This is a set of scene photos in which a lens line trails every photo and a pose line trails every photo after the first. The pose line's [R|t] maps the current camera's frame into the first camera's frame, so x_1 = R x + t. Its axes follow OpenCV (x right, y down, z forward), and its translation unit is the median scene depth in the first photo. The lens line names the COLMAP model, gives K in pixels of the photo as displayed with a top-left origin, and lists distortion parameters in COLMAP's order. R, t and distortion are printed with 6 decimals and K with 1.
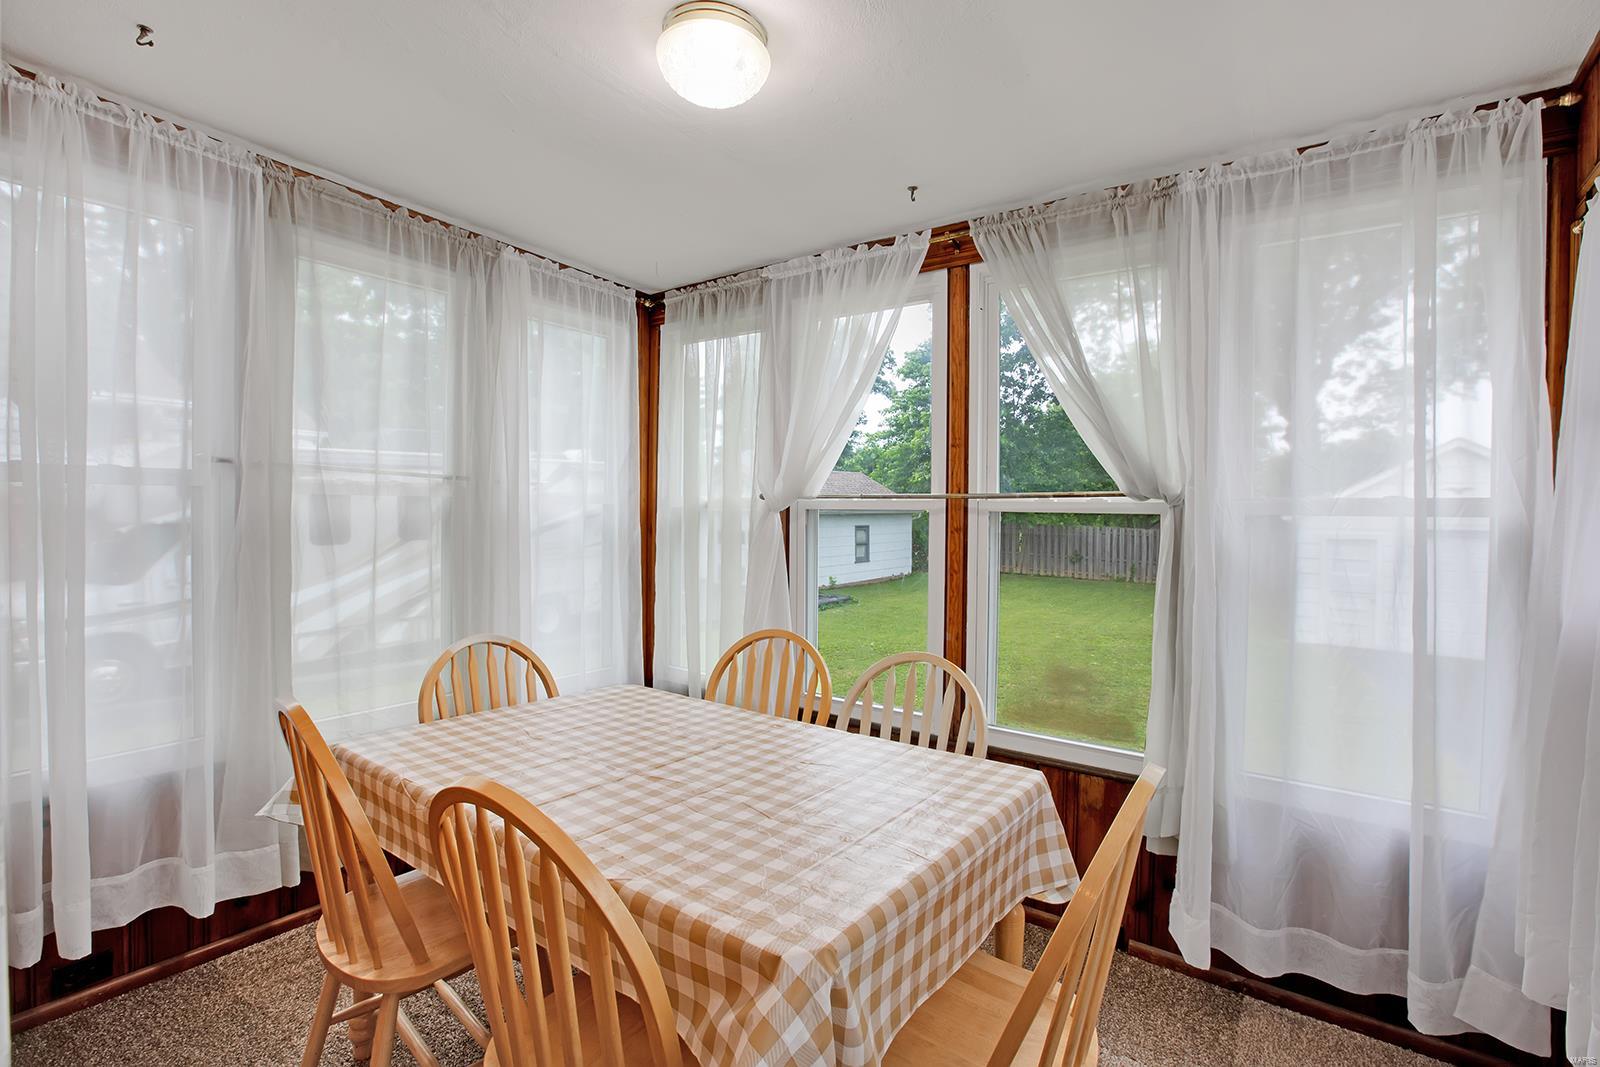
lens RADIAL K [[718.2, 0, 807.0], [0, 718.2, 524.0], [0, 0, 1]] dist [-0.002792, -0.000058]
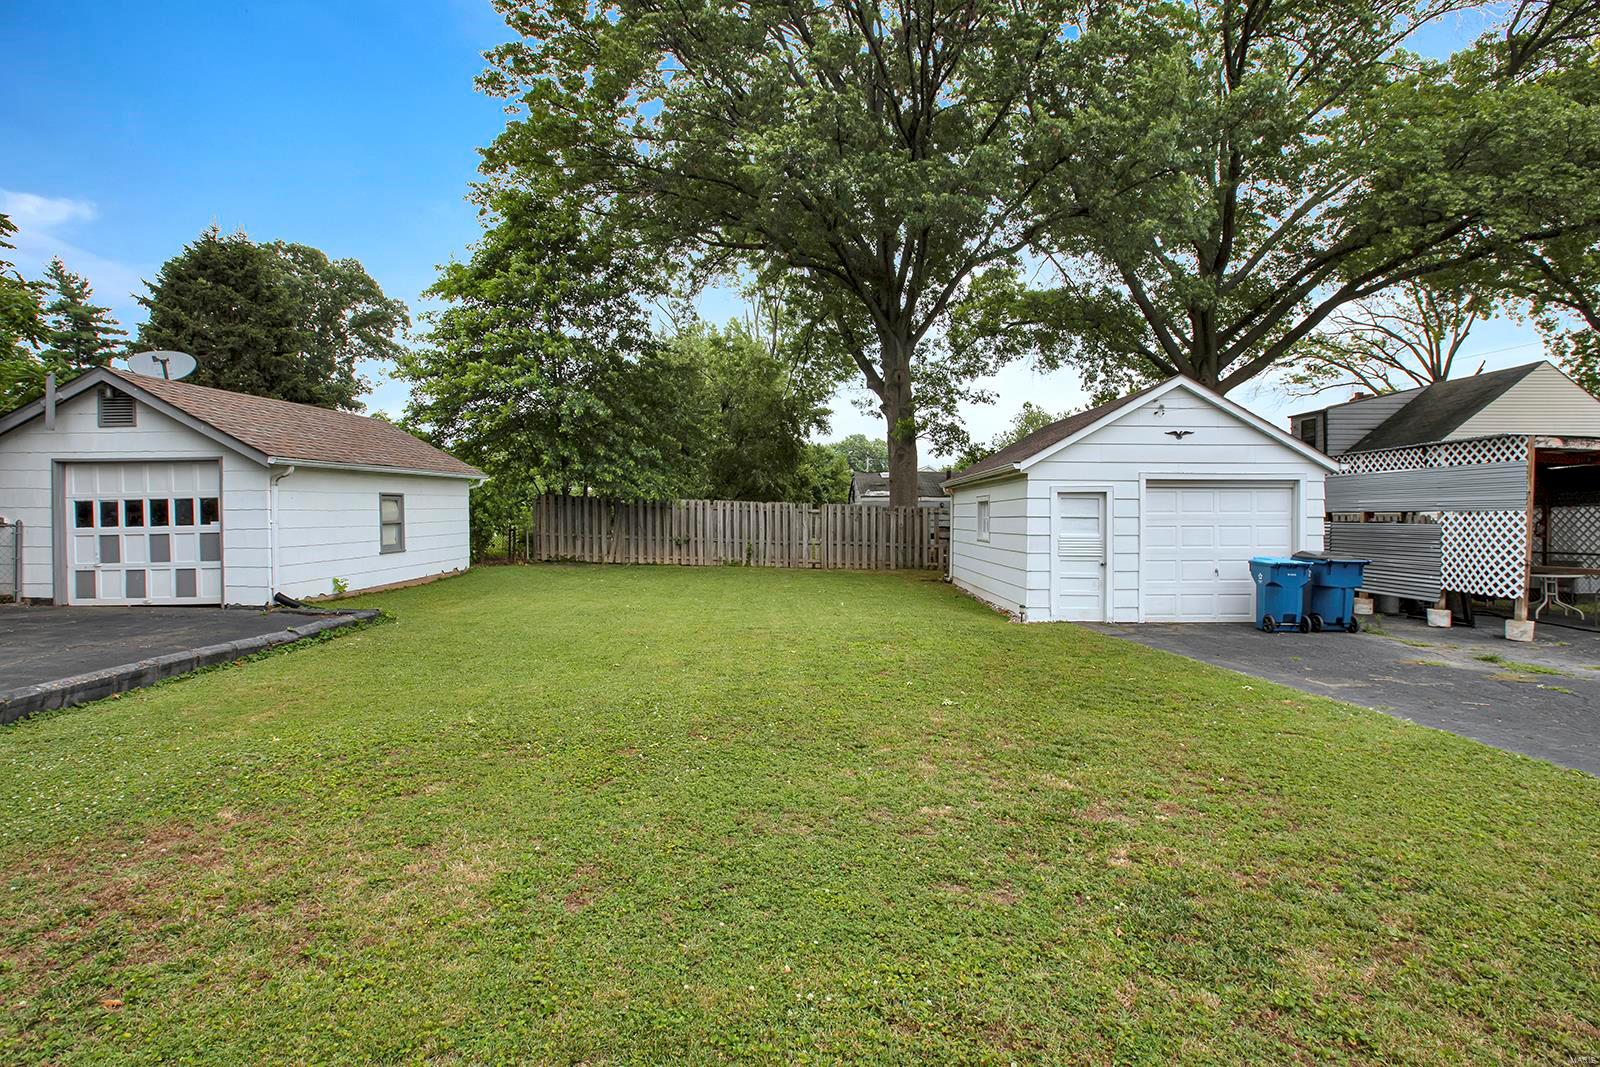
lens RADIAL K [[747.9, 0, 804.1], [0, 747.9, 519.9], [0, 0, 1]] dist [-0.022480, 0.000785]
pose [[0.816547, -0.012400, 0.577145, -0.002581], [0.010580, 0.999923, 0.006515, 0.024232], [-0.577181, 0.000786, 0.816616, 0.270594]]
